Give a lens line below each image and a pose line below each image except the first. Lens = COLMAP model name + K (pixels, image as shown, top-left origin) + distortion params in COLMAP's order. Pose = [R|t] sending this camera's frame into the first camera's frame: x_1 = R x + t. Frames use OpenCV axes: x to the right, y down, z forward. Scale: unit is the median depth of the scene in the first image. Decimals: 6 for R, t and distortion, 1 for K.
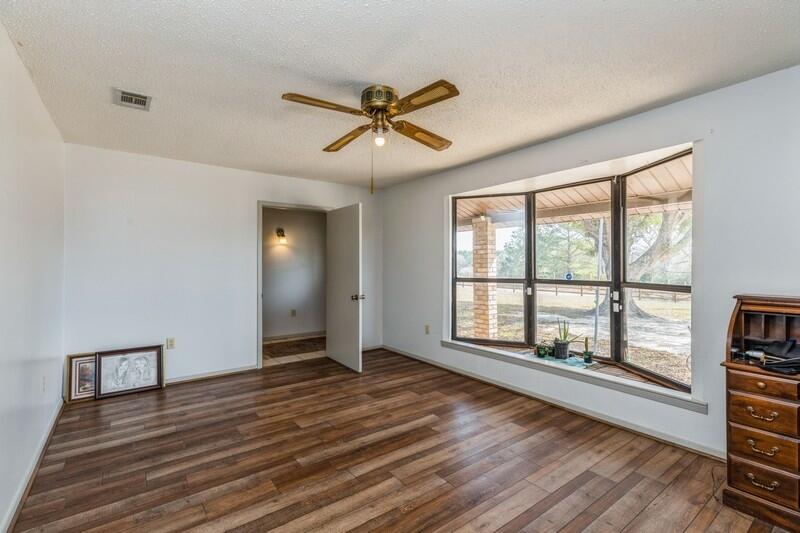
lens RADIAL K [[370.4, 0, 400.8], [0, 370.4, 262.7], [0, 0, 1]] dist [0.001133, 0.000097]
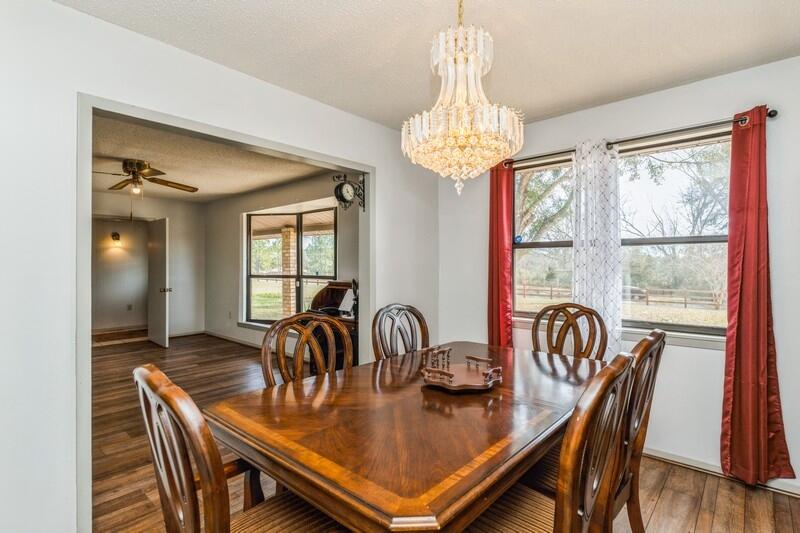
lens RADIAL K [[400.6, 0, 400.0], [0, 400.6, 266.5], [0, 0, 1]] dist [0.000064, -0.000023]
pose [[0.978754, -0.000462, 0.205039, 0.381901], [-0.001556, 0.999952, 0.009679, -0.004010], [-0.205033, -0.009793, 0.978706, -0.519779]]
